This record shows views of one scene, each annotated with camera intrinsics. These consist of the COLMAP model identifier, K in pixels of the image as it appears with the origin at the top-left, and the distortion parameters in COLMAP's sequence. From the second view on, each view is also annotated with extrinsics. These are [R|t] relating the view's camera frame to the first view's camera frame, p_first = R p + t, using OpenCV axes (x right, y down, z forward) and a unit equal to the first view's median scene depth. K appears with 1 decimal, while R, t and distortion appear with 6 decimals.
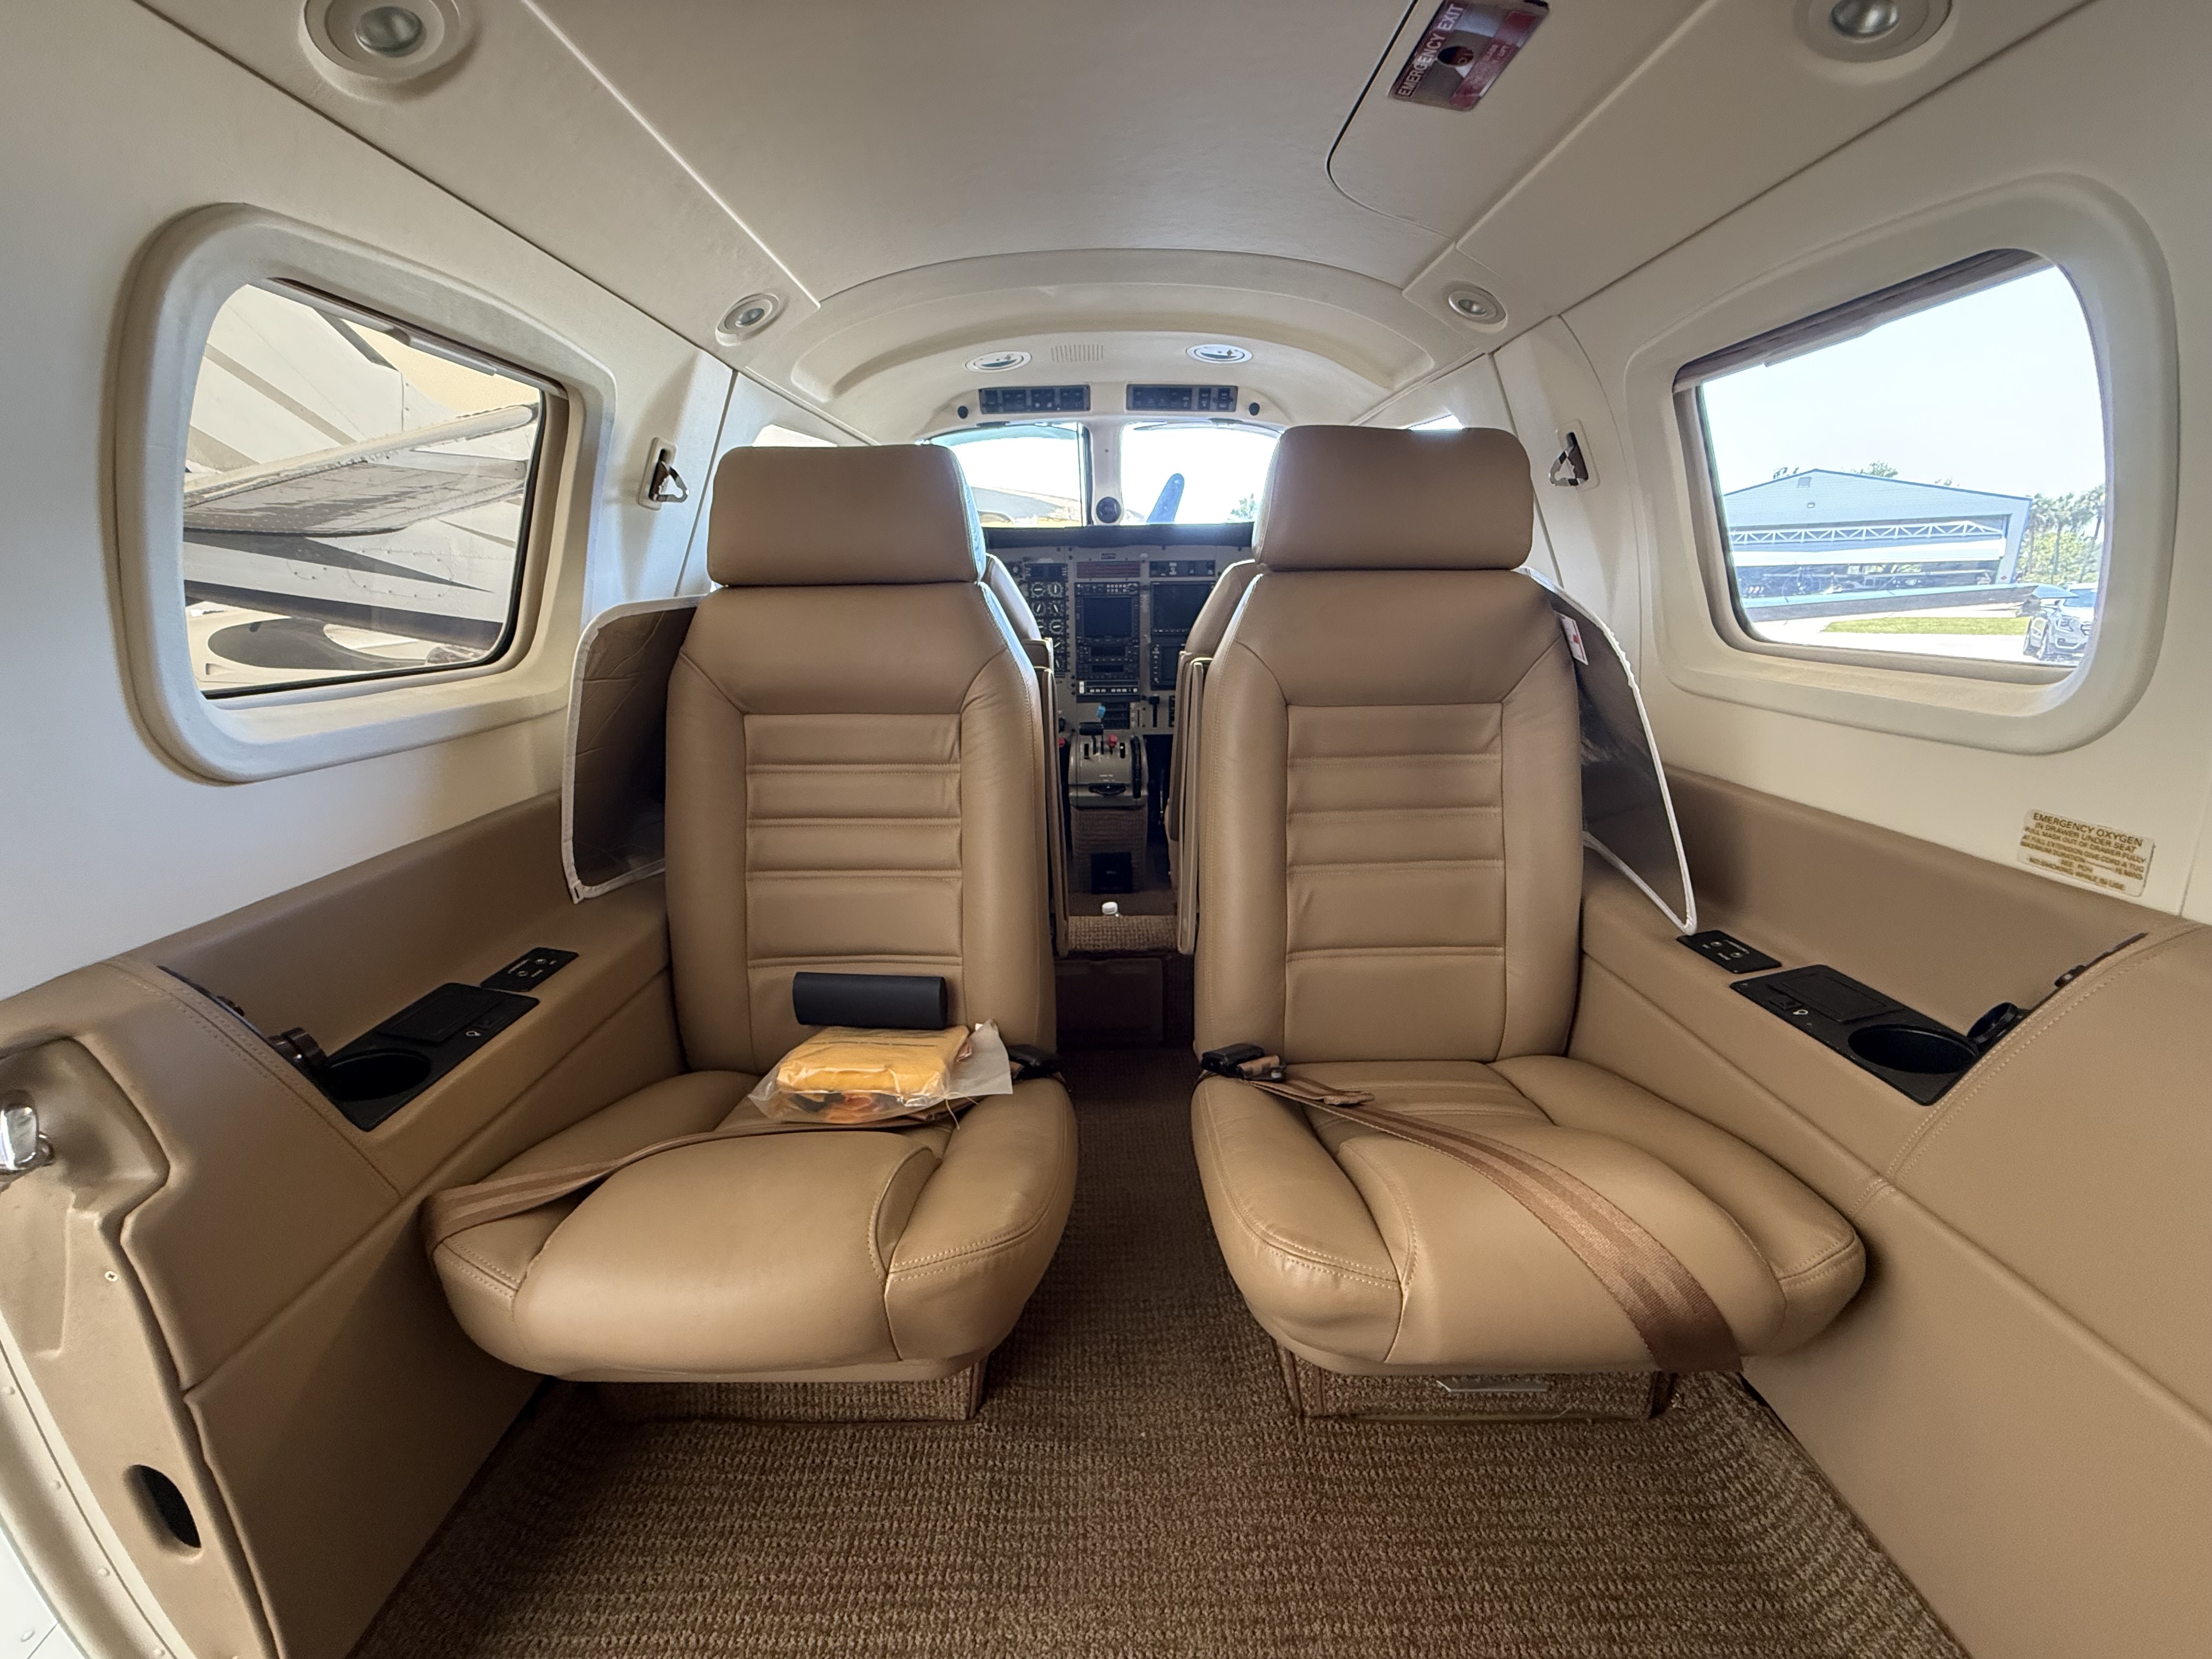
lens RADIAL K [[882.7, 0, 1093.7], [0, 882.7, 818.1], [0, 0, 1]] dist [0.006483, 0.000722]
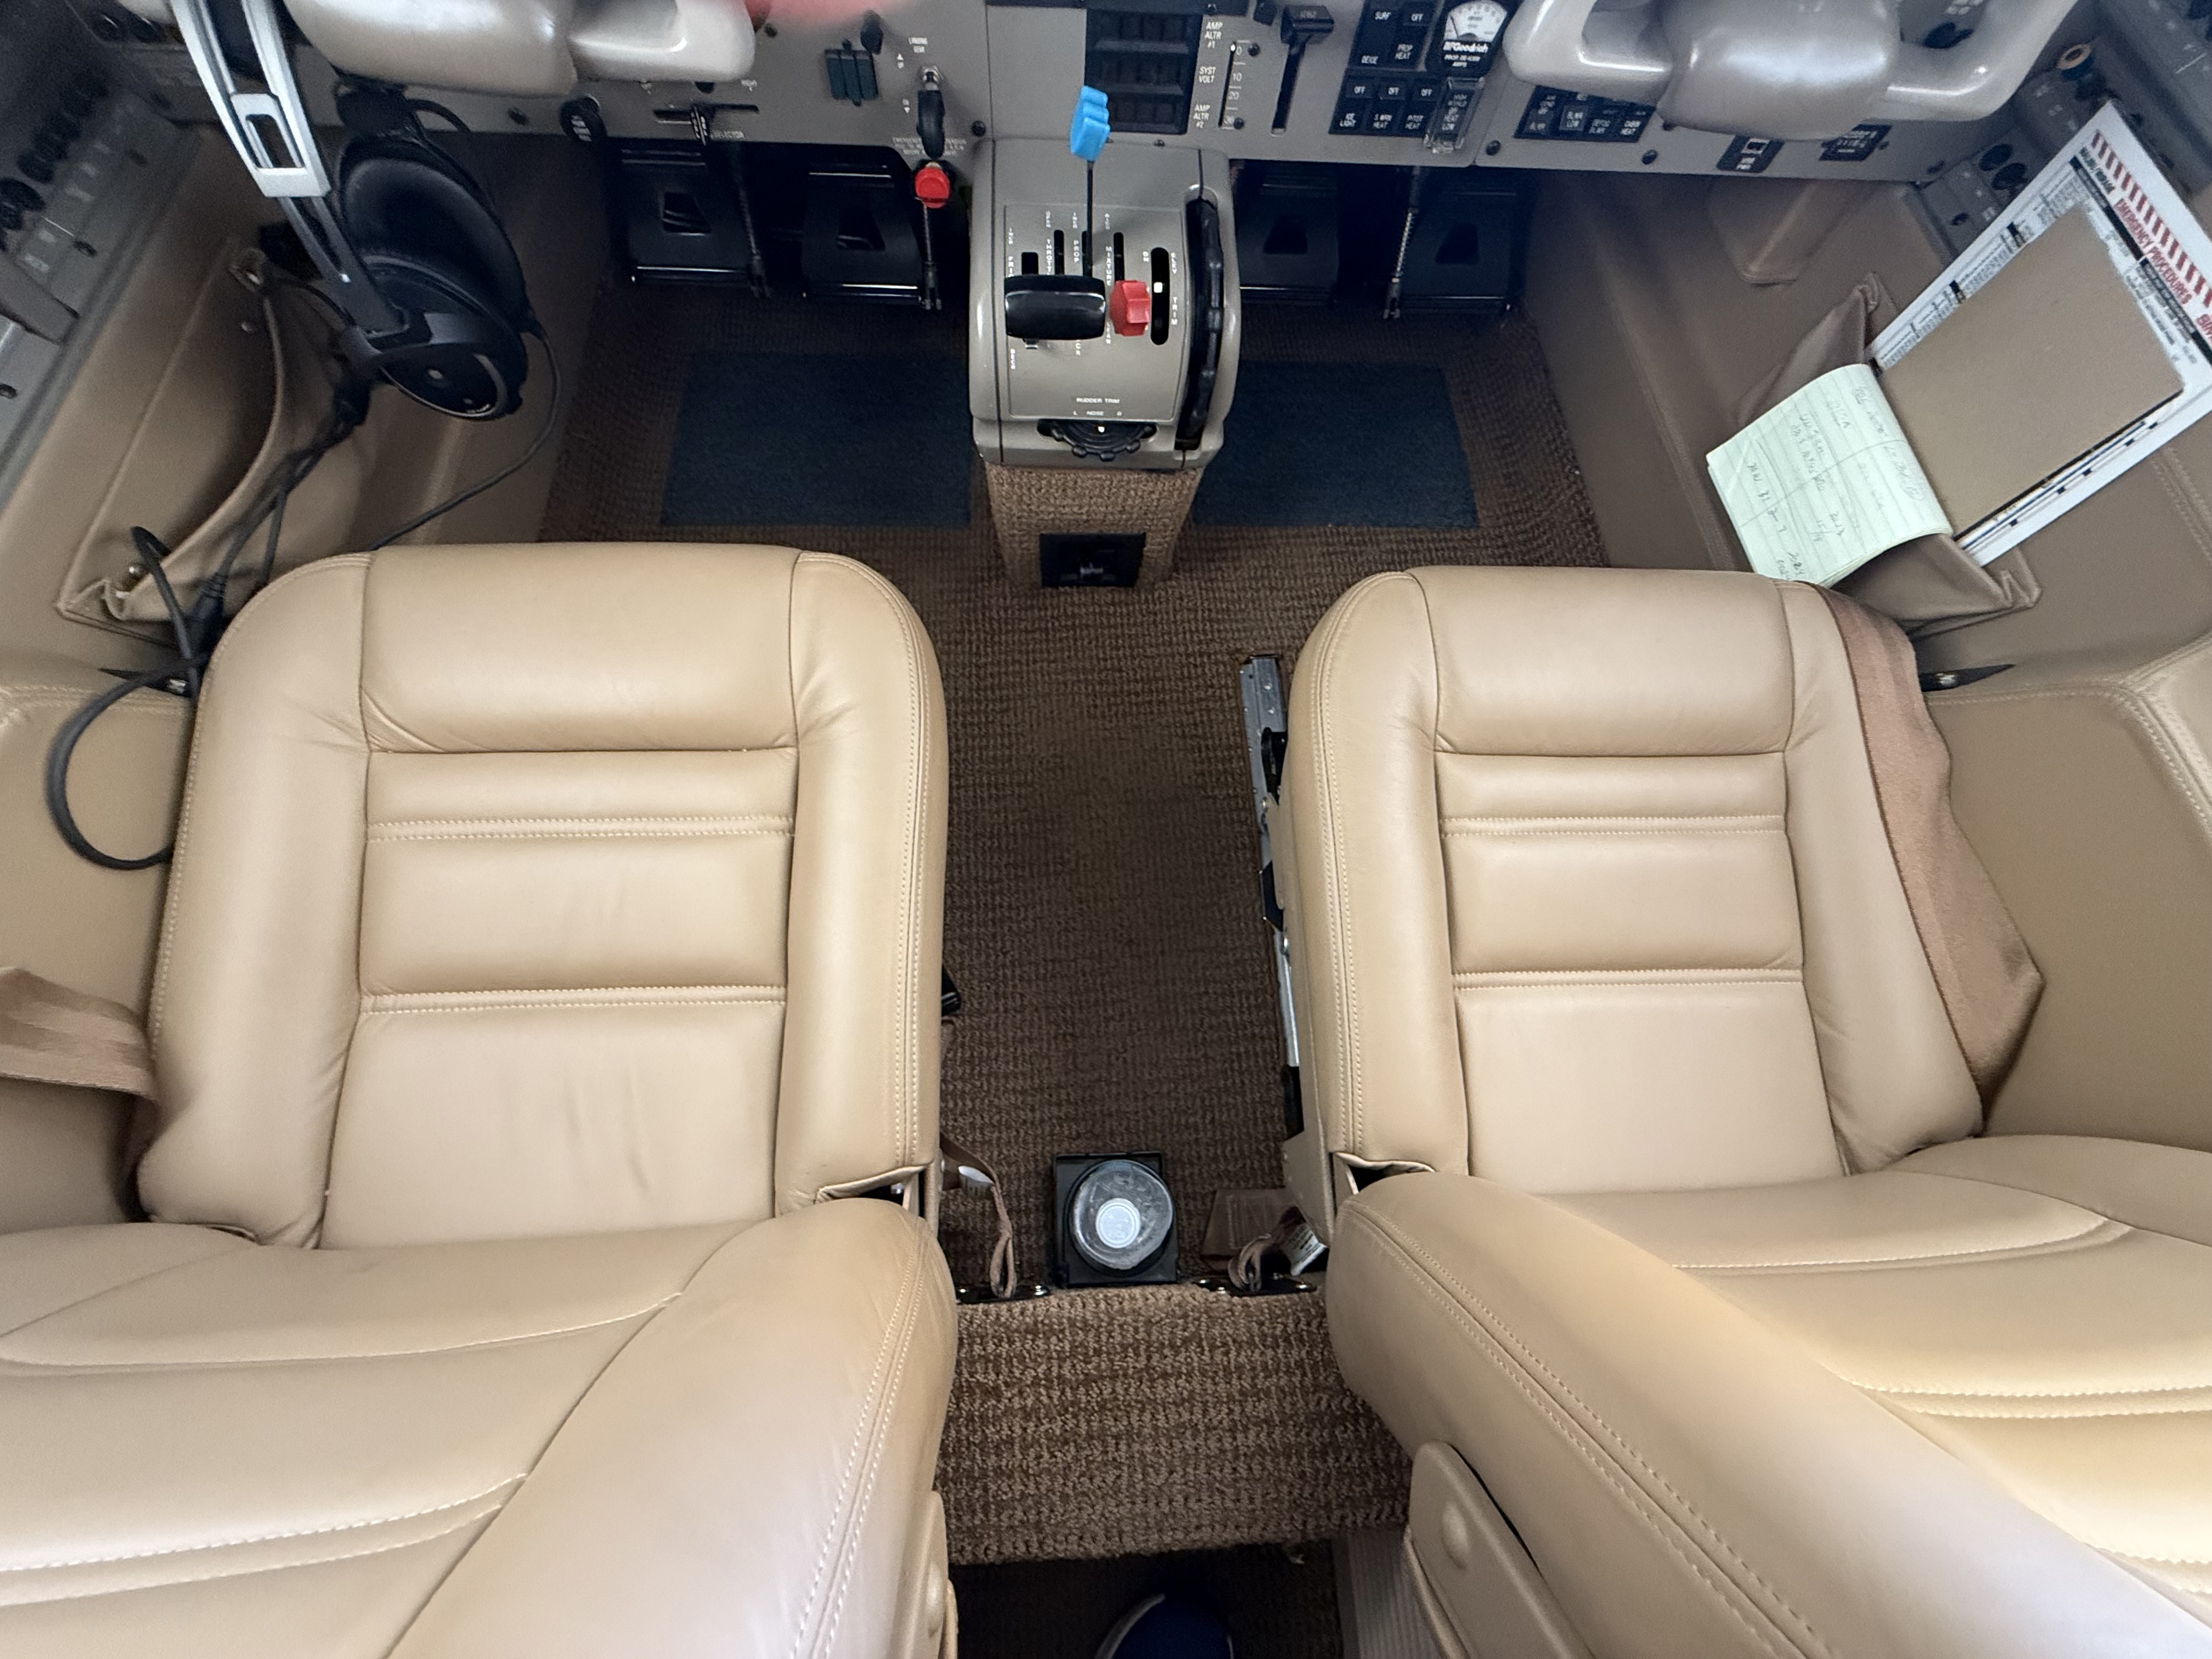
lens RADIAL K [[882.7, 0, 1107.8], [0, 882.7, 815.8], [0, 0, 1]] dist [0.006483, 0.000722]
pose [[0.996487, -0.003913, 0.083660, -0.007326], [-0.064498, 0.601365, 0.796367, -0.198215], [-0.053426, -0.798965, 0.599000, 0.694820]]
